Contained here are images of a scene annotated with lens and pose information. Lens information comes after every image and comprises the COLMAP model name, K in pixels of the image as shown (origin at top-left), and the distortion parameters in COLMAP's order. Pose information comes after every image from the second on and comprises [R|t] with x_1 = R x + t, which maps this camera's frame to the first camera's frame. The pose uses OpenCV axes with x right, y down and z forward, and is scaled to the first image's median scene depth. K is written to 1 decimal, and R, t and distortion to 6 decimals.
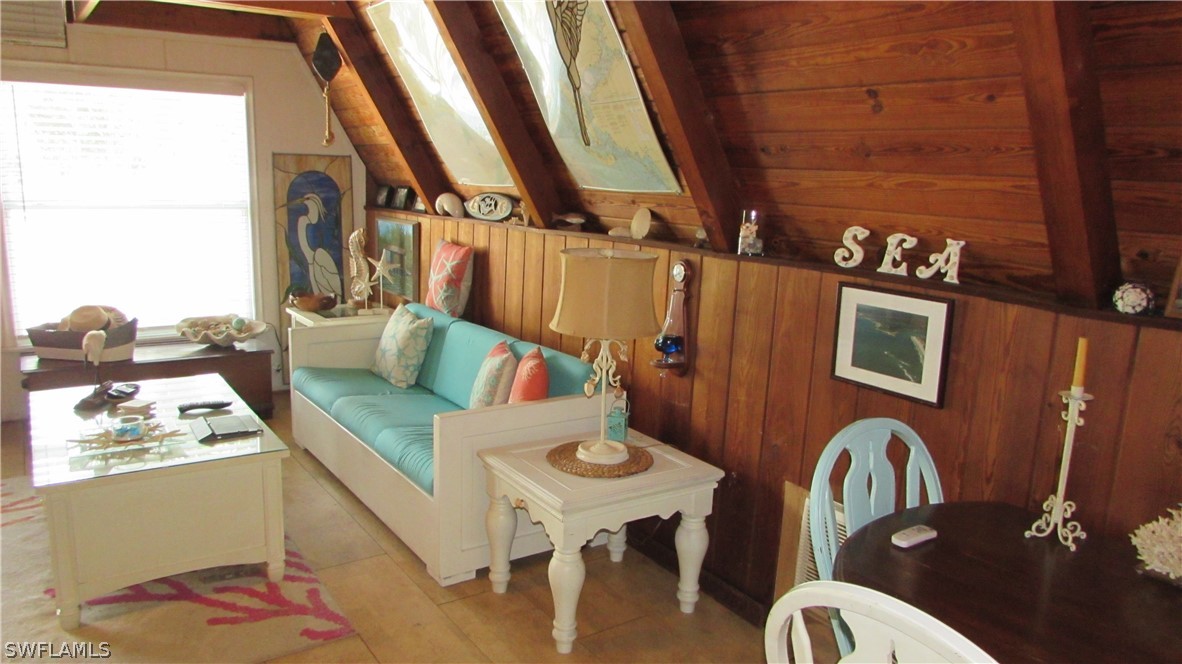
lens RADIAL K [[817.1, 0, 599.2], [0, 817.1, 328.9], [0, 0, 1]] dist [-0.053037, 0.020897]
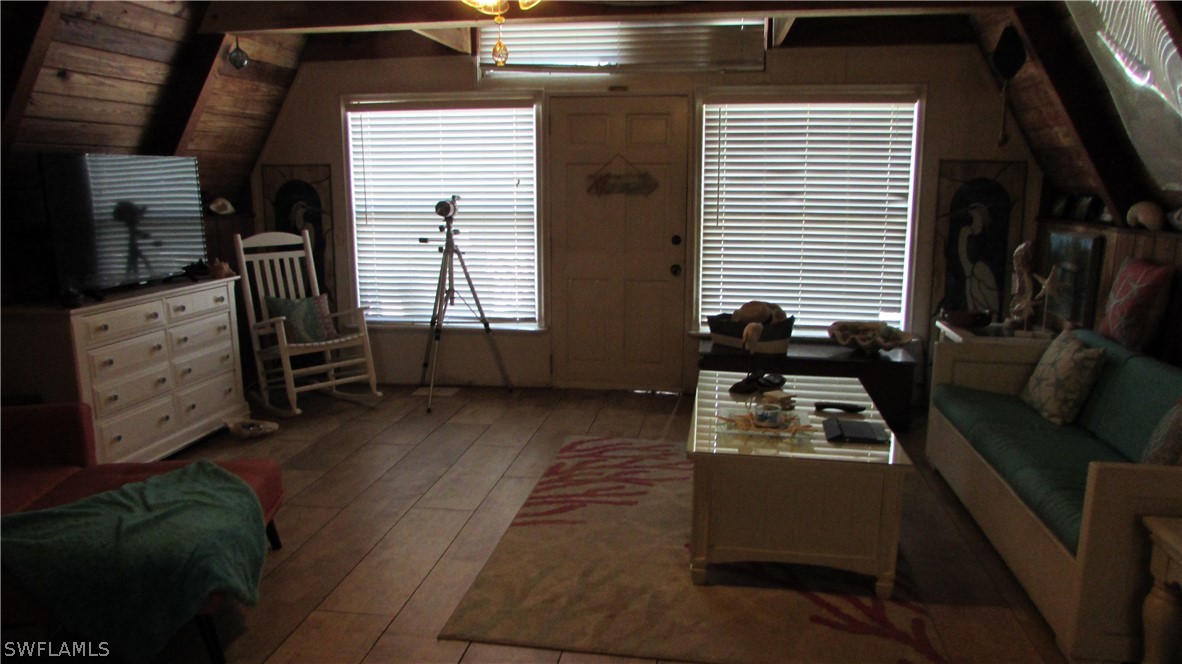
lens RADIAL K [[817.1, 0, 599.2], [0, 817.1, 328.9], [0, 0, 1]] dist [-0.053037, 0.020897]
pose [[0.712494, 0.101075, -0.694360, -0.004551], [-0.114182, 0.993082, 0.027394, 0.004710], [0.692326, 0.059765, 0.719106, 0.051949]]
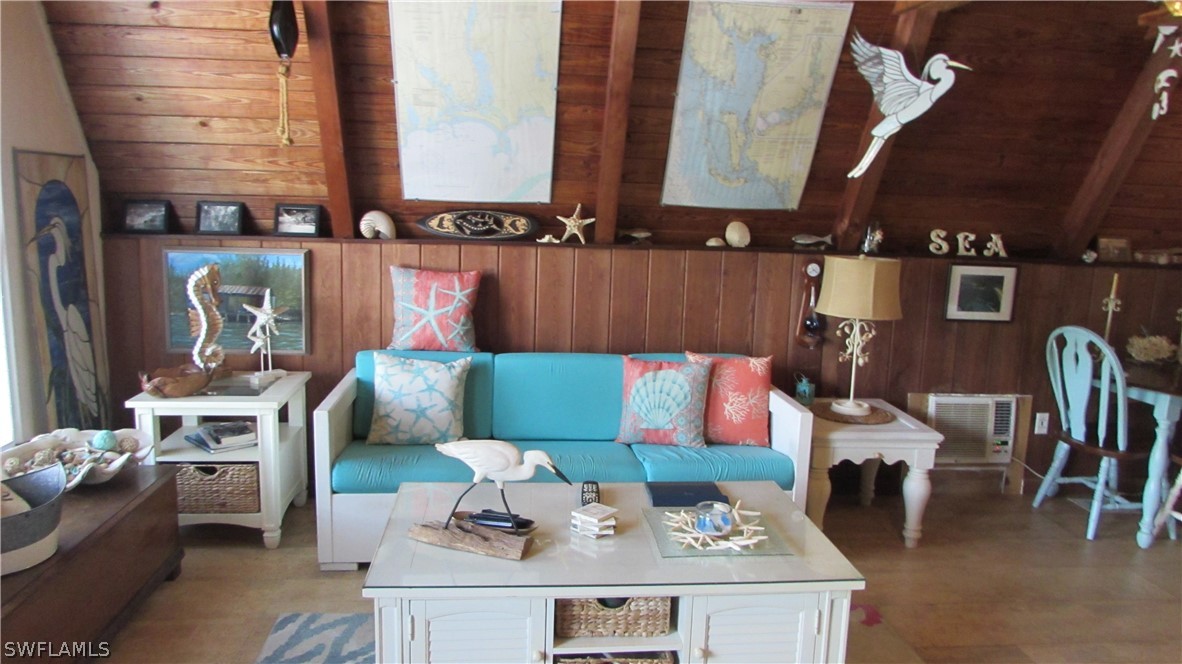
lens RADIAL K [[817.1, 0, 599.2], [0, 817.1, 328.9], [0, 0, 1]] dist [-0.053037, 0.020897]
pose [[0.499955, -0.155412, 0.851993, -1.076967], [0.140821, 0.985263, 0.097087, -0.133415], [-0.854526, 0.071440, 0.514472, 0.543281]]
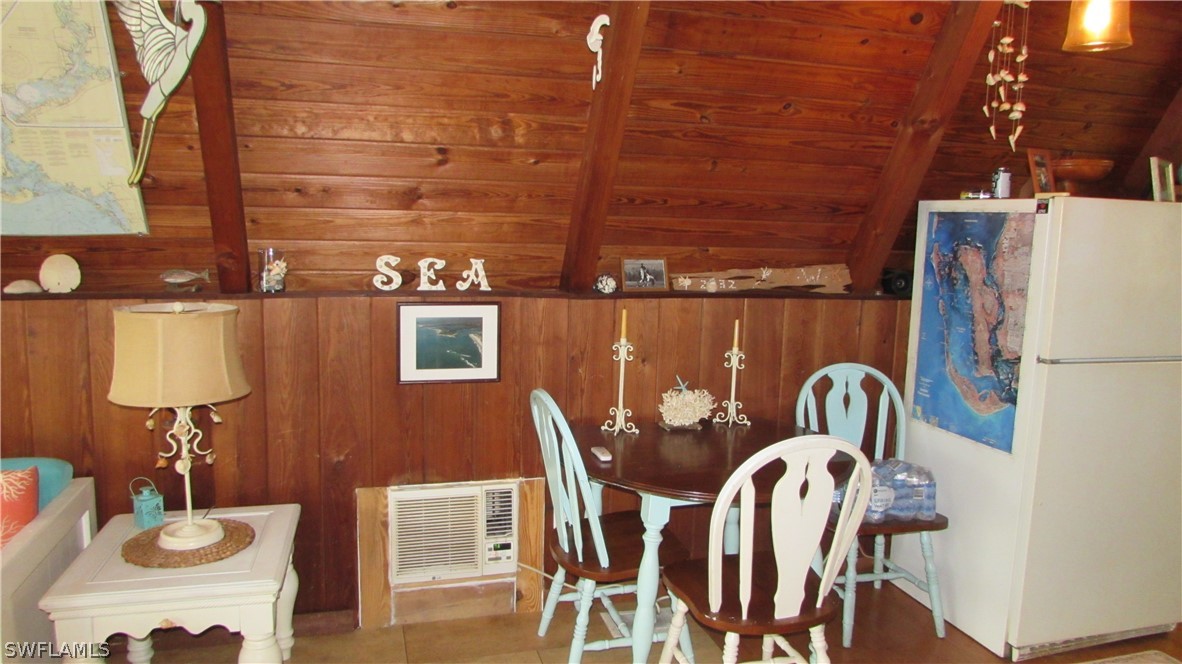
lens RADIAL K [[817.1, 0, 599.2], [0, 817.1, 328.9], [0, 0, 1]] dist [-0.053037, 0.020897]
pose [[0.330429, -0.157194, 0.930649, -0.510890], [0.165085, 0.980459, 0.106994, -0.069856], [-0.929281, 0.118282, 0.349922, 0.221200]]
